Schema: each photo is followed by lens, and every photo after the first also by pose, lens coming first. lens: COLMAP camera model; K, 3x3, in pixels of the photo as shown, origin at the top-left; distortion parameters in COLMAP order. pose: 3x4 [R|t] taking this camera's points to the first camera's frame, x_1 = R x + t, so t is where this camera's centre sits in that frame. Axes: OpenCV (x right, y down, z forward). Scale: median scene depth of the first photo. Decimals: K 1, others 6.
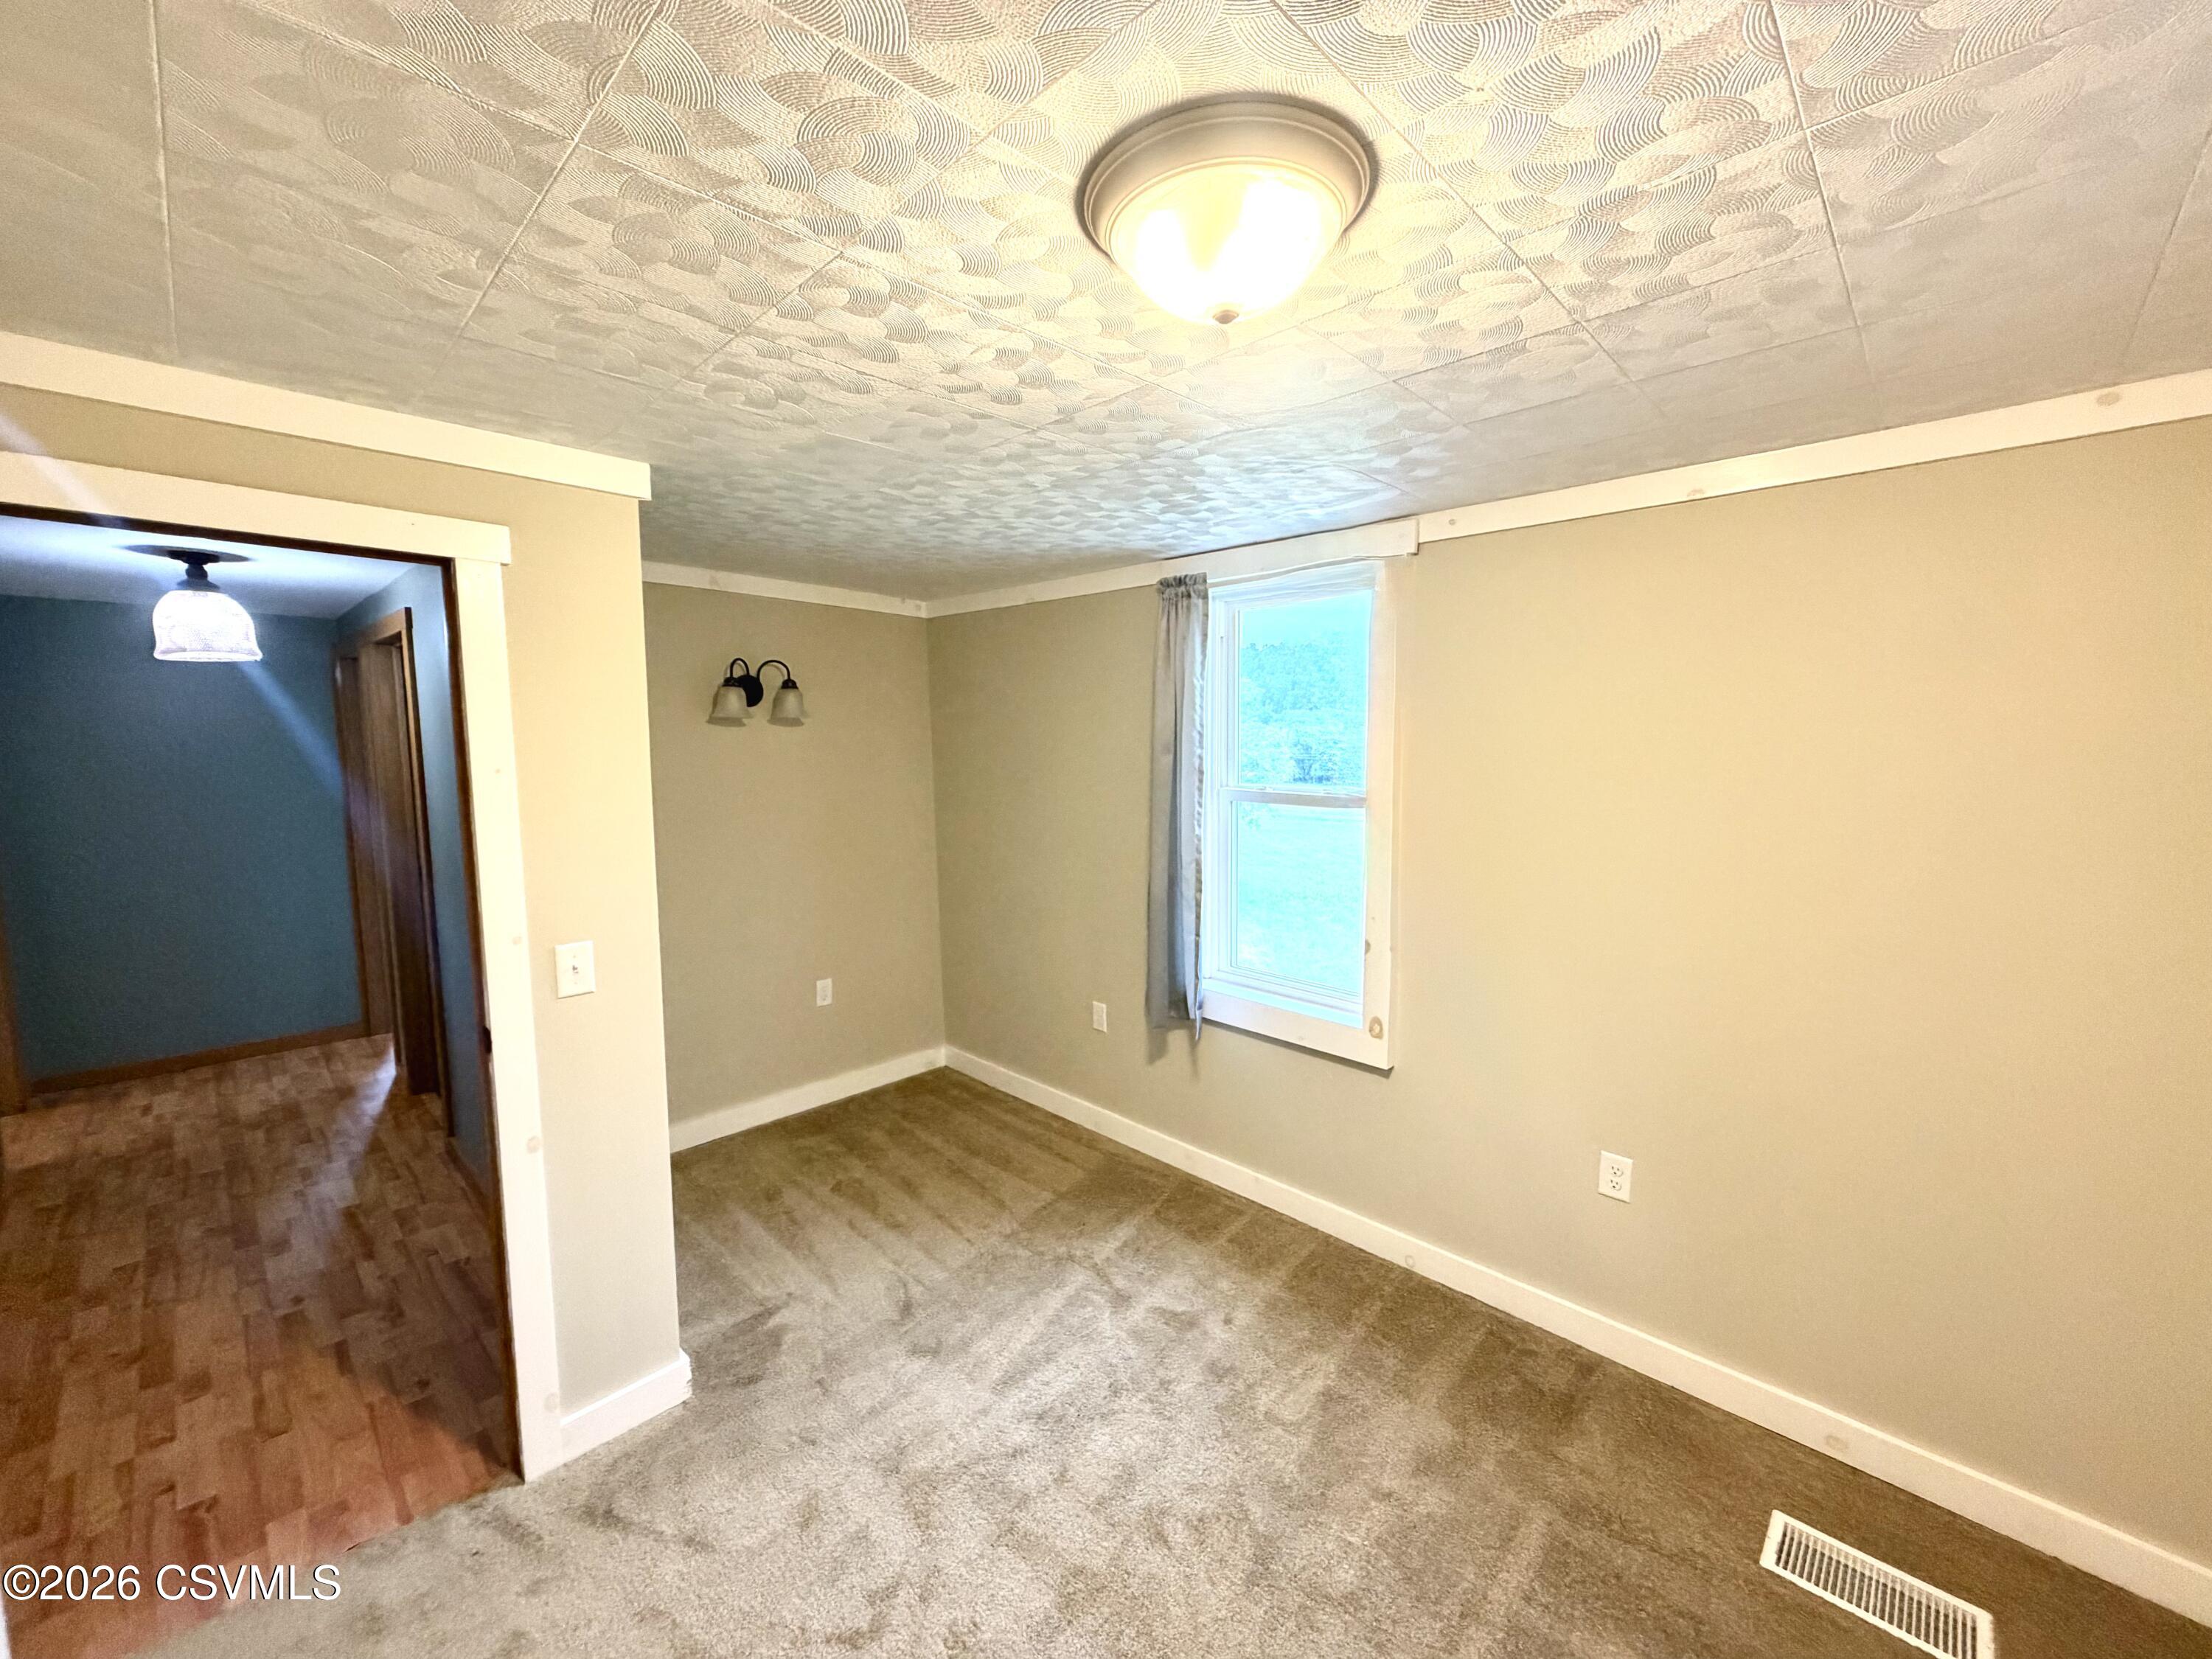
lens RADIAL K [[881.6, 0, 1099.2], [0, 881.6, 832.0], [0, 0, 1]] dist [-0.001141, -0.000377]
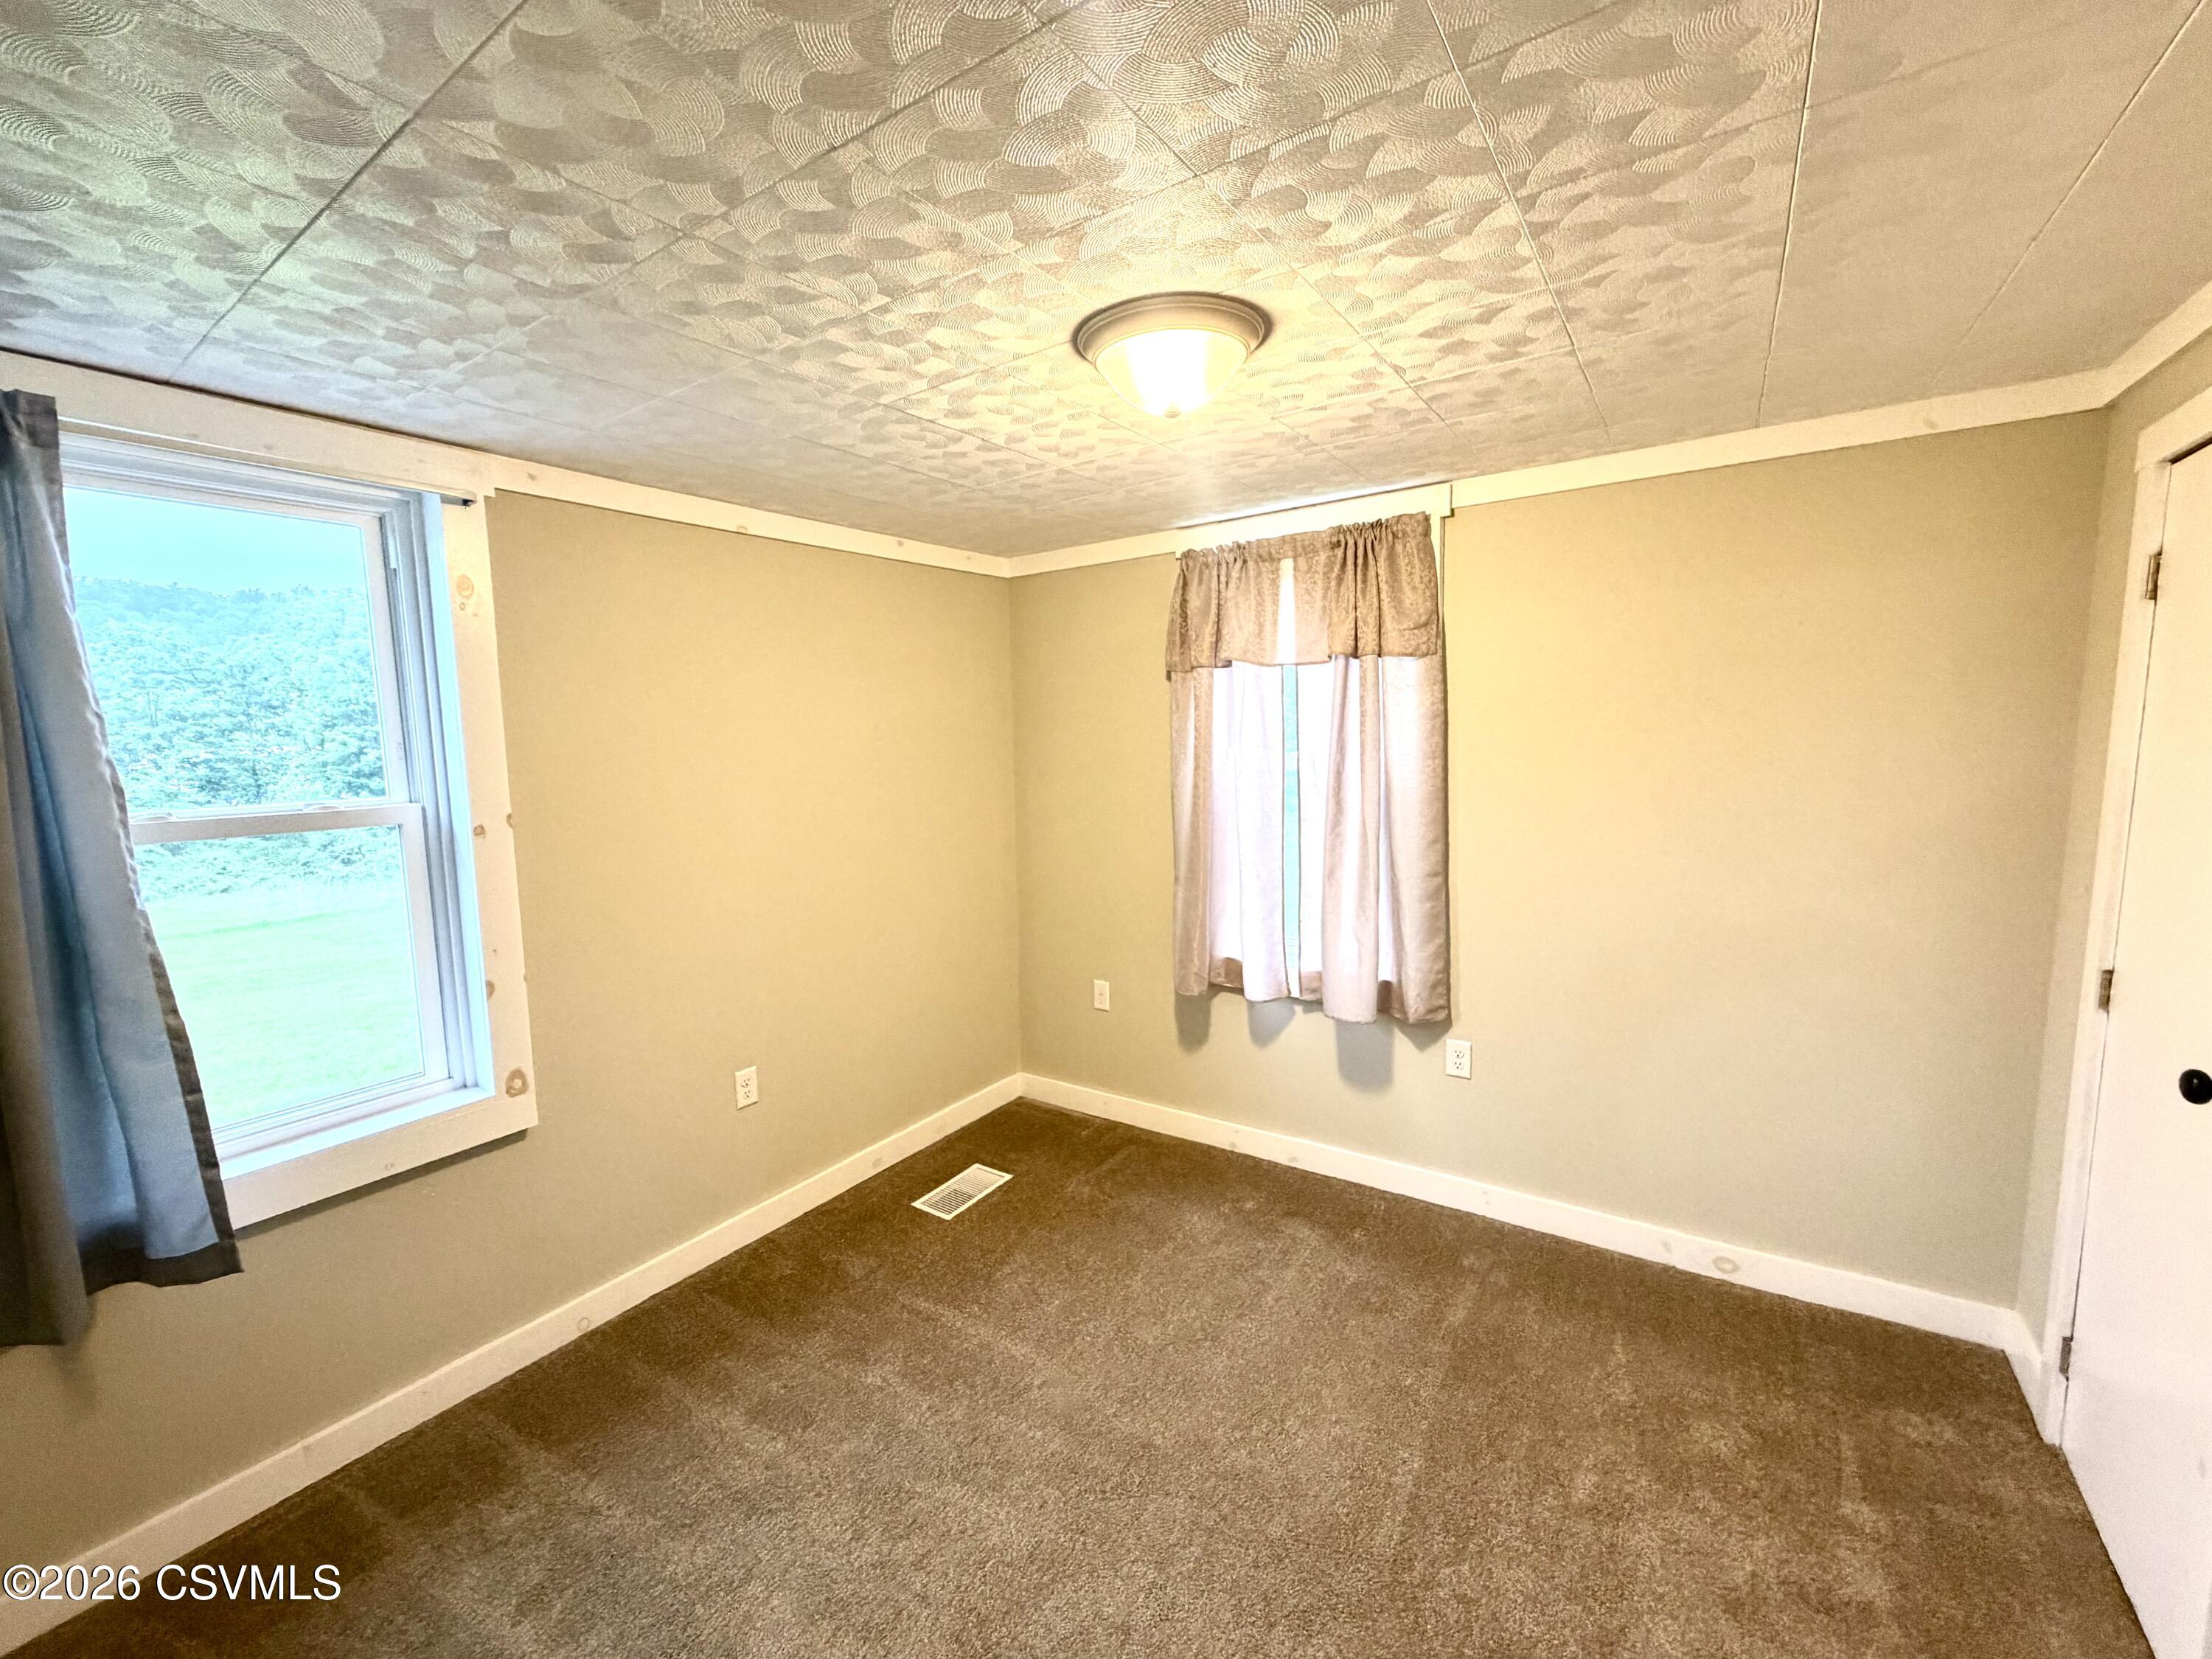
lens RADIAL K [[892.5, 0, 1098.1], [0, 892.5, 822.4], [0, 0, 1]] dist [-0.001792, -0.000287]
pose [[-0.172030, -0.110101, 0.978920, -0.614236], [0.125242, 0.983226, 0.132594, -0.058825], [-0.977098, 0.145412, -0.155355, 0.647069]]
